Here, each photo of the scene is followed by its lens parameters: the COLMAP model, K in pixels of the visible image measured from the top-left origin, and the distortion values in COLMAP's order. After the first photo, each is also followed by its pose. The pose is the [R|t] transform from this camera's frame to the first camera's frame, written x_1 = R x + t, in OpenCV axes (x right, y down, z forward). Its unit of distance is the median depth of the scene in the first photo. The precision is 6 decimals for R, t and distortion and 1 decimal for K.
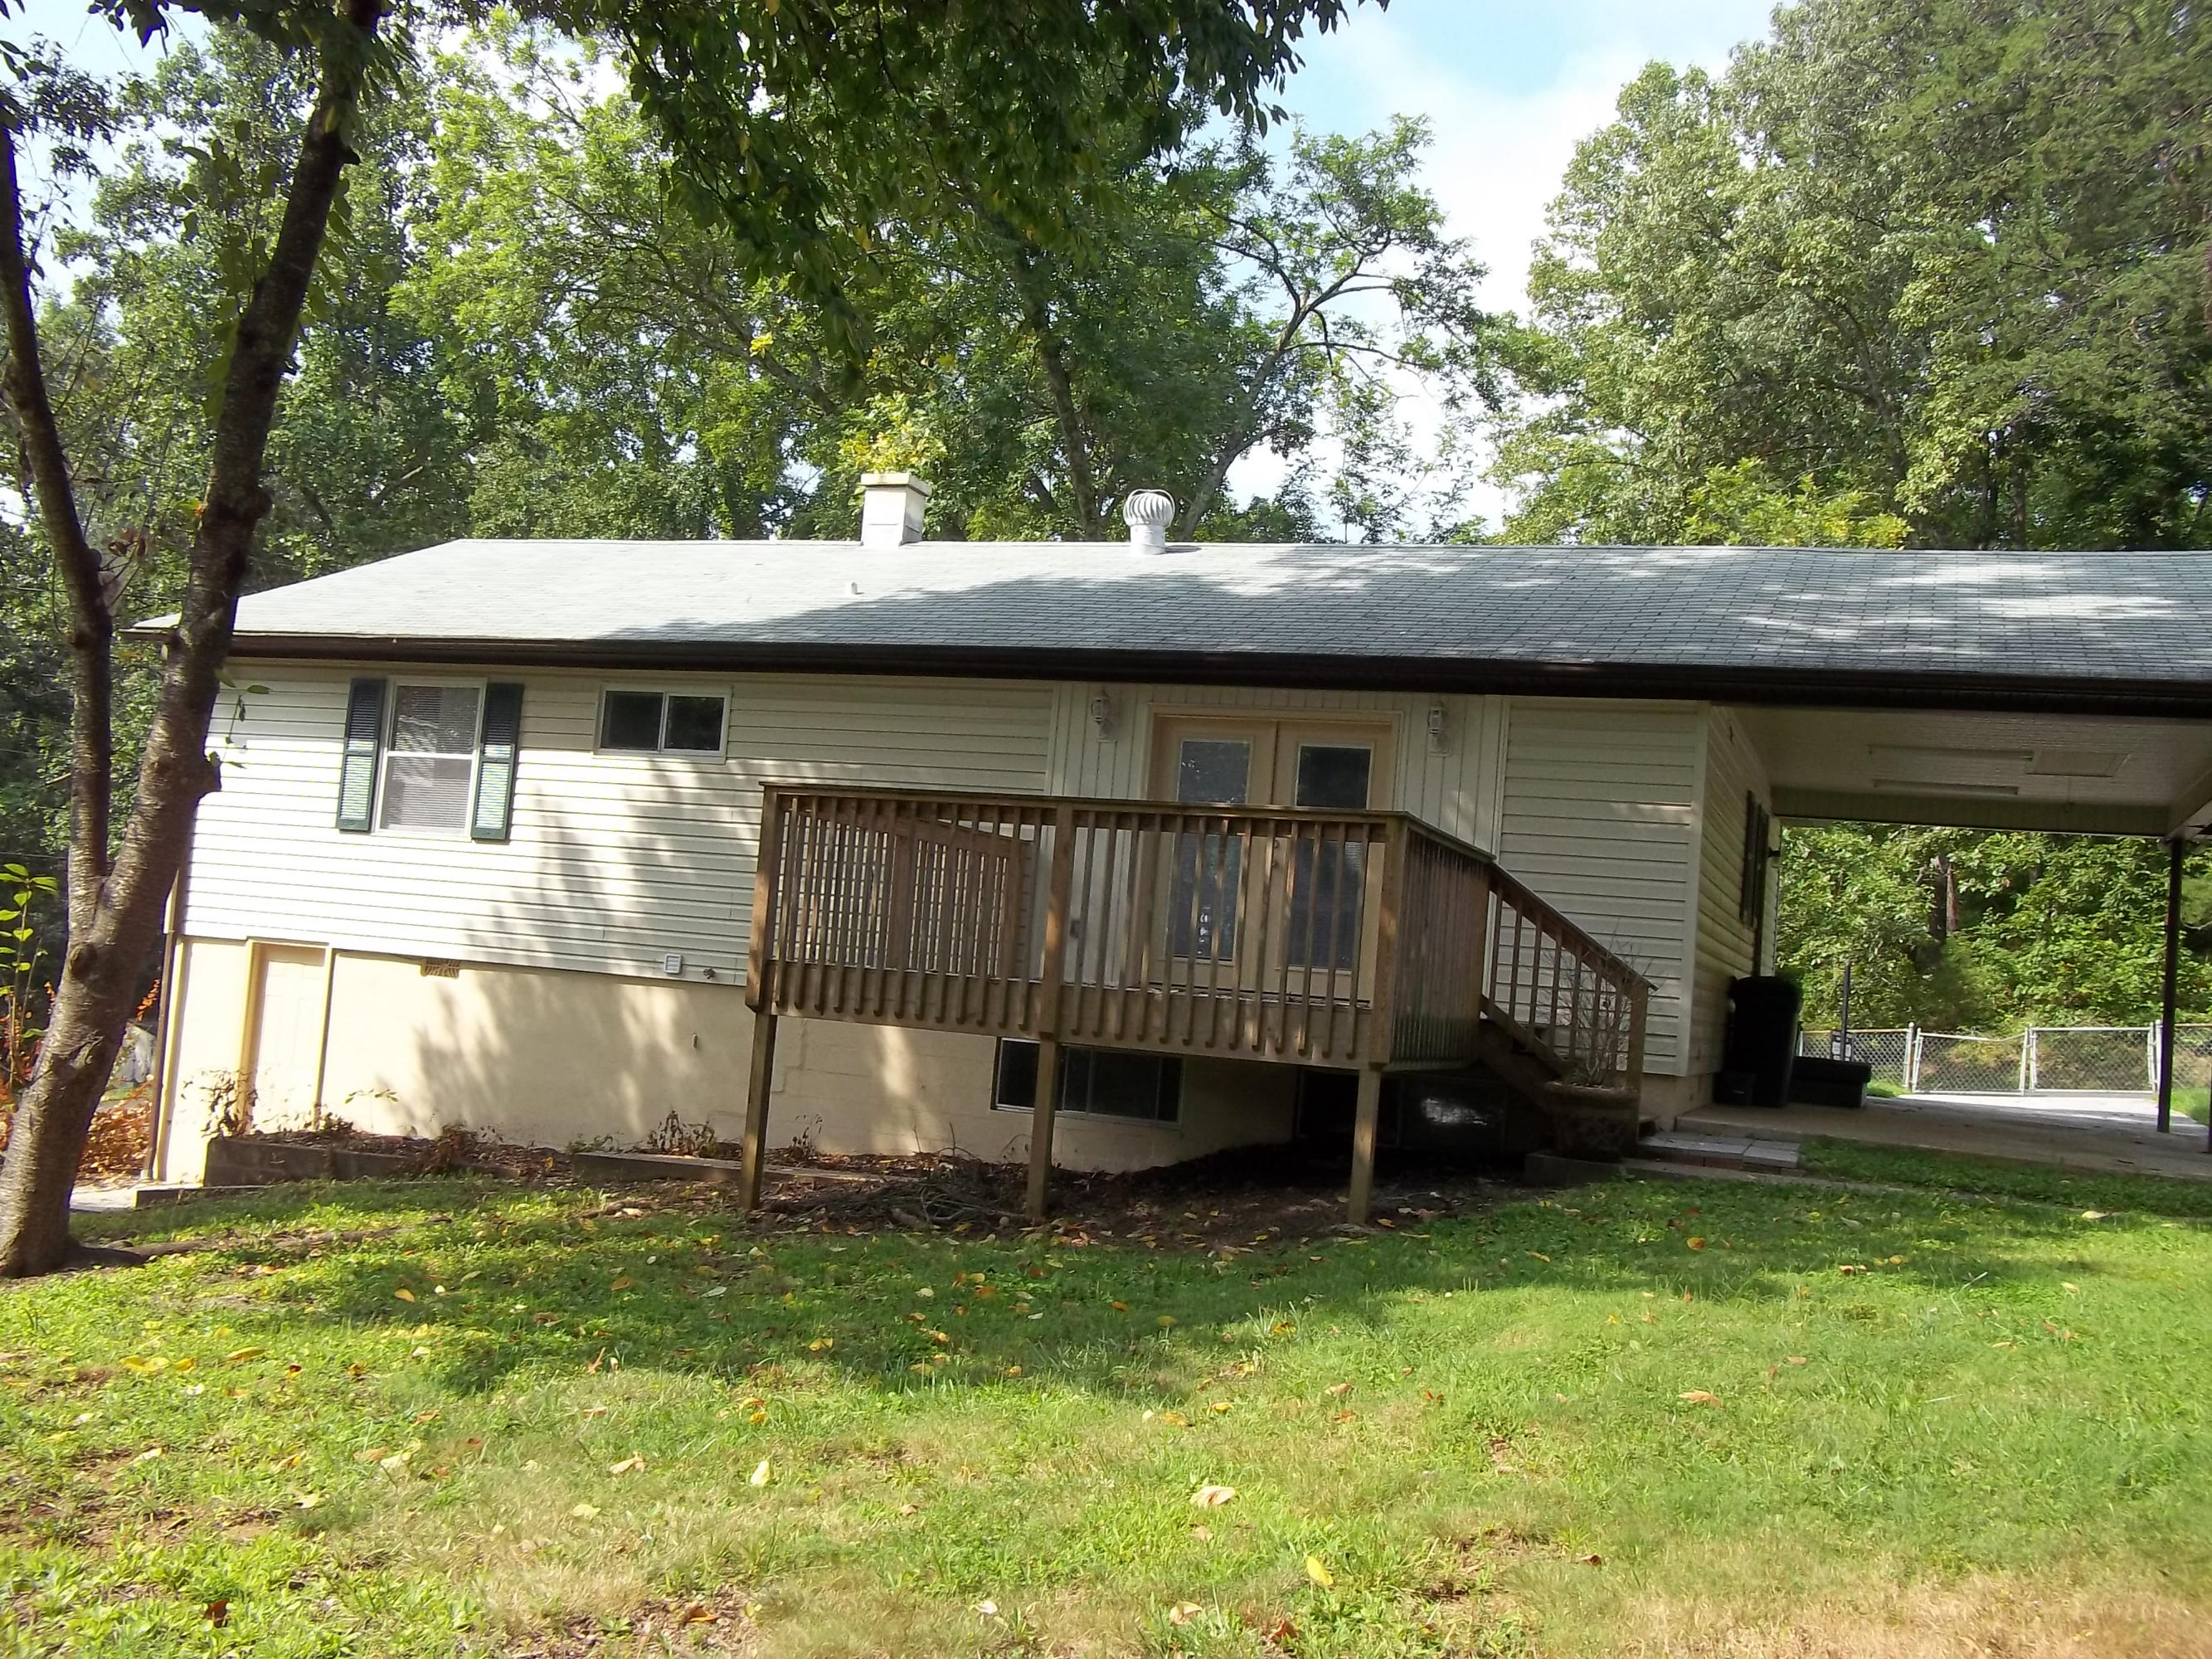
lens RADIAL K [[2093.7, 0, 1110.1], [0, 2093.7, 817.9], [0, 0, 1]] dist [-0.004285, 0.045697]
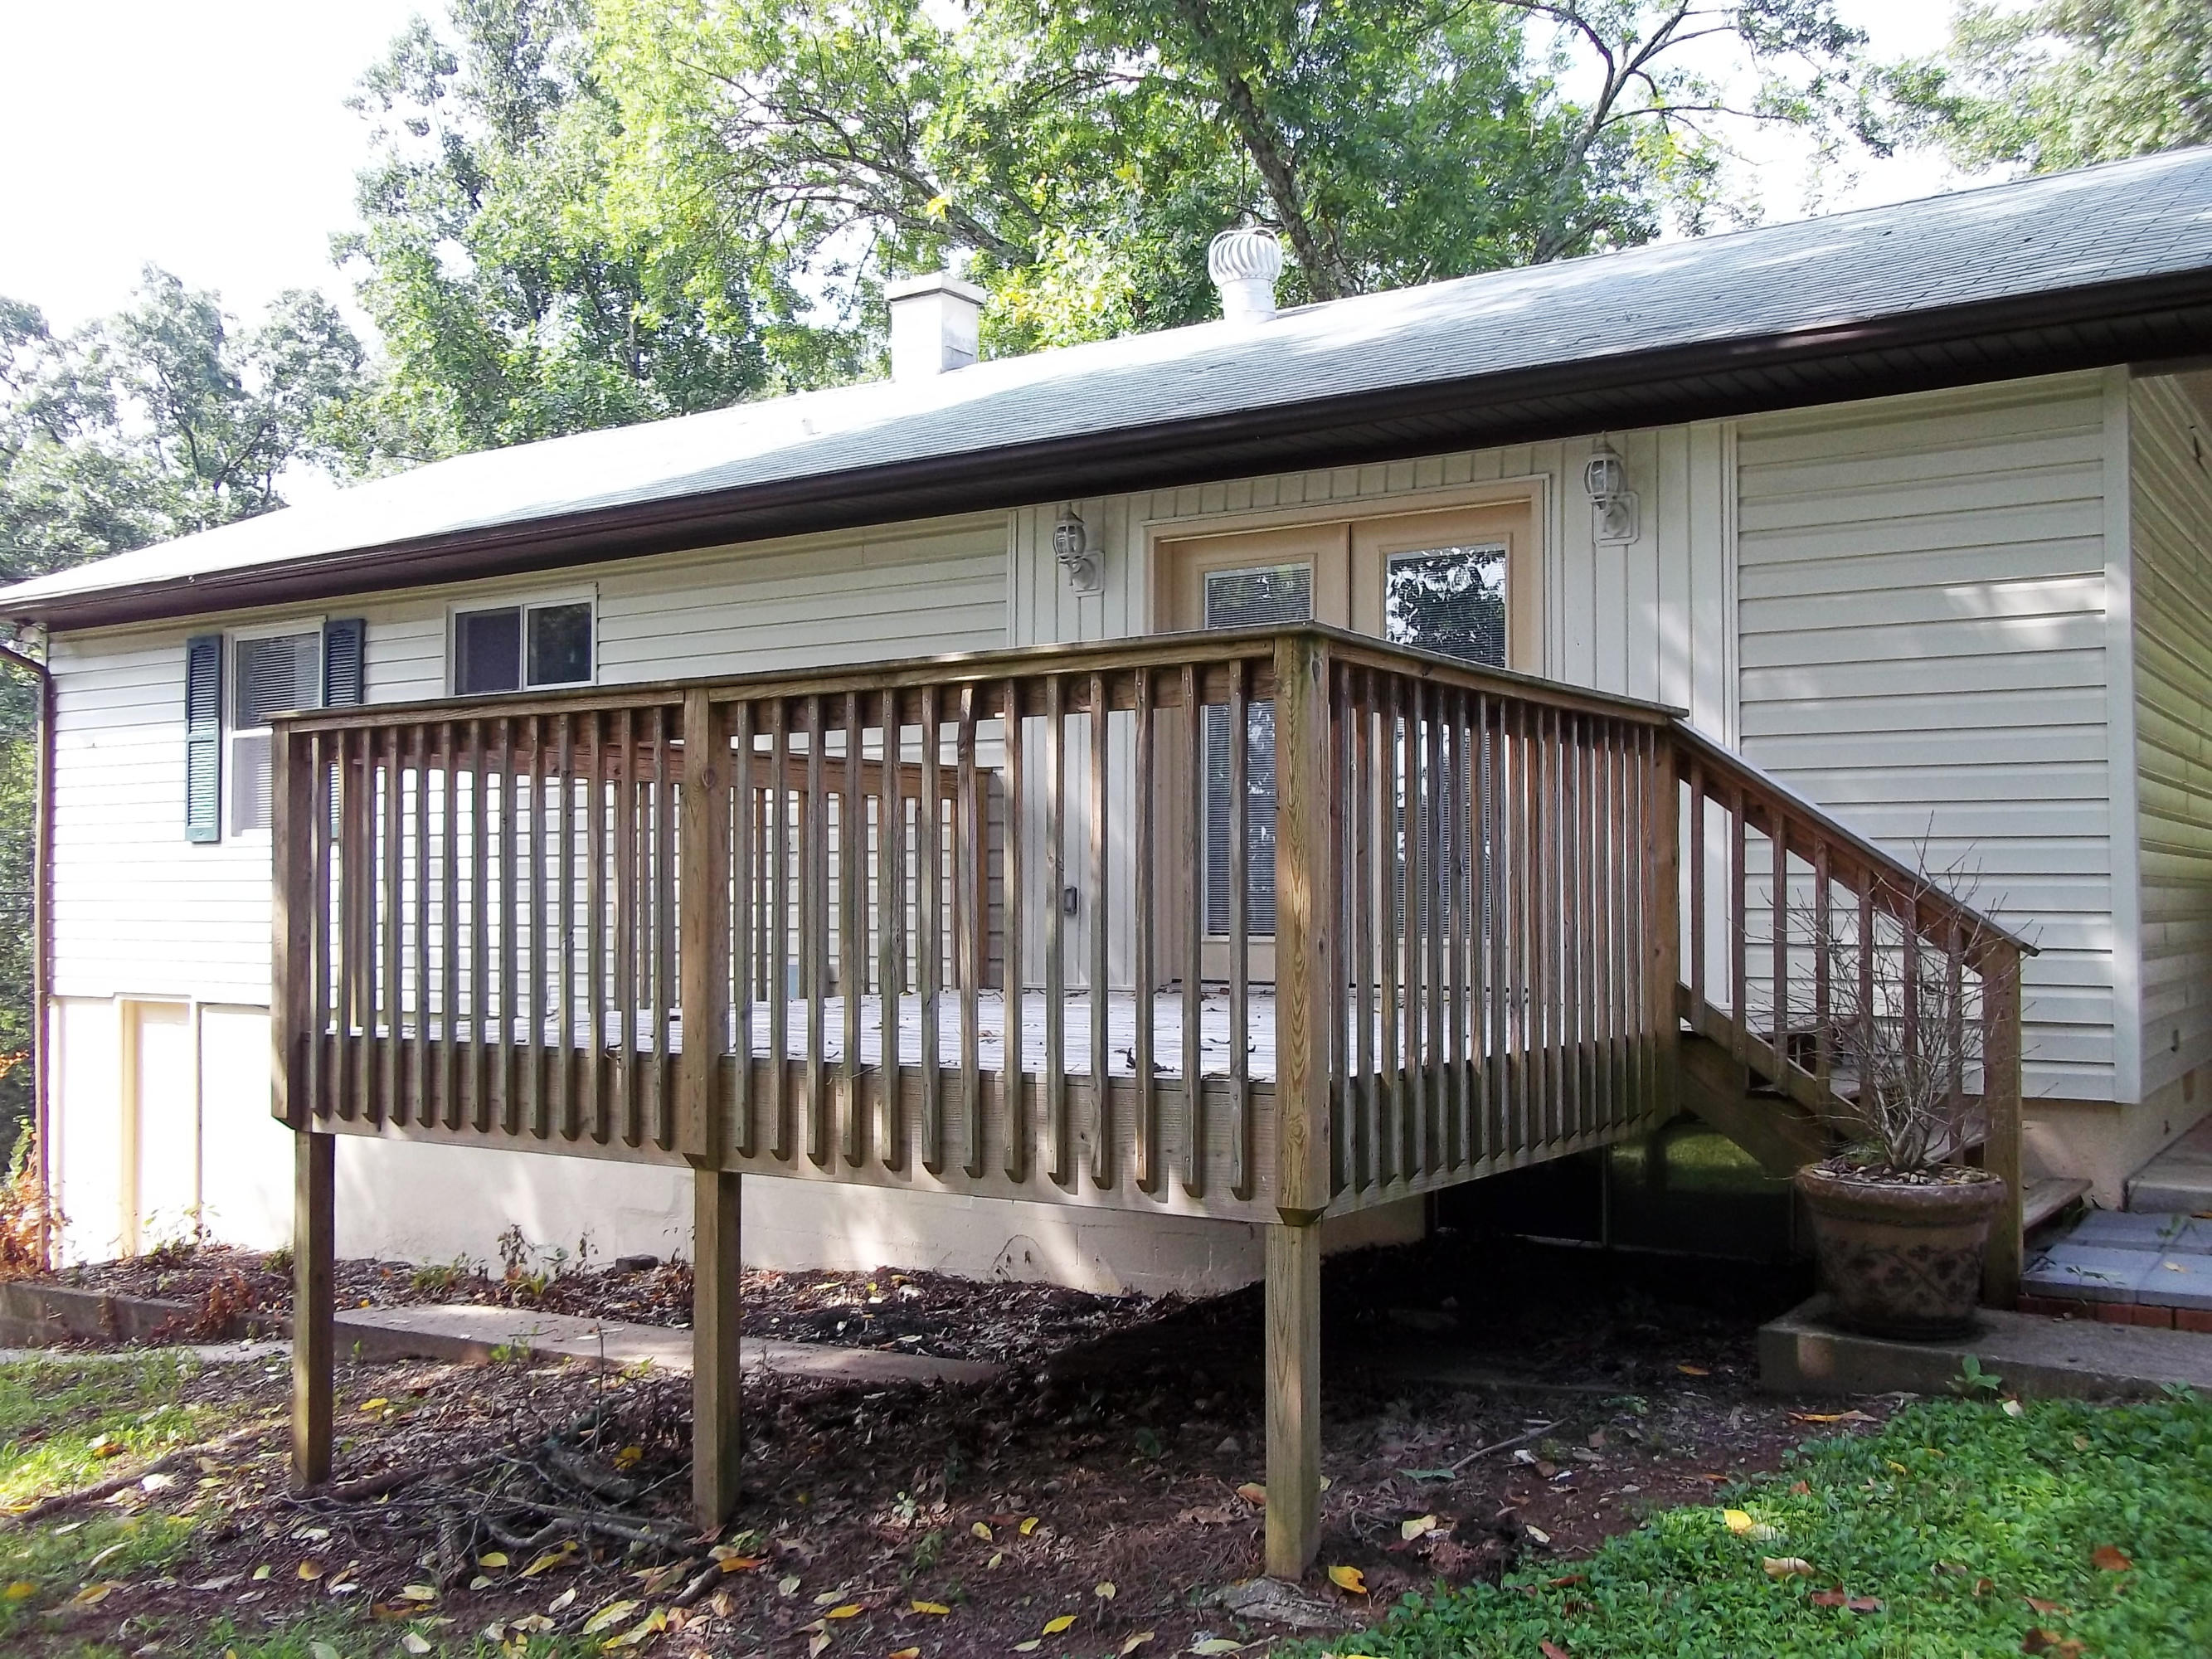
lens RADIAL K [[2071.3, 0, 1106.0], [0, 2071.3, 829.5], [0, 0, 1]] dist [0.009572, 0.025467]
pose [[0.969672, -0.092493, -0.226231, 0.136192], [0.101226, 0.994489, 0.027287, 0.016308], [0.222460, -0.049360, 0.973691, 0.408206]]
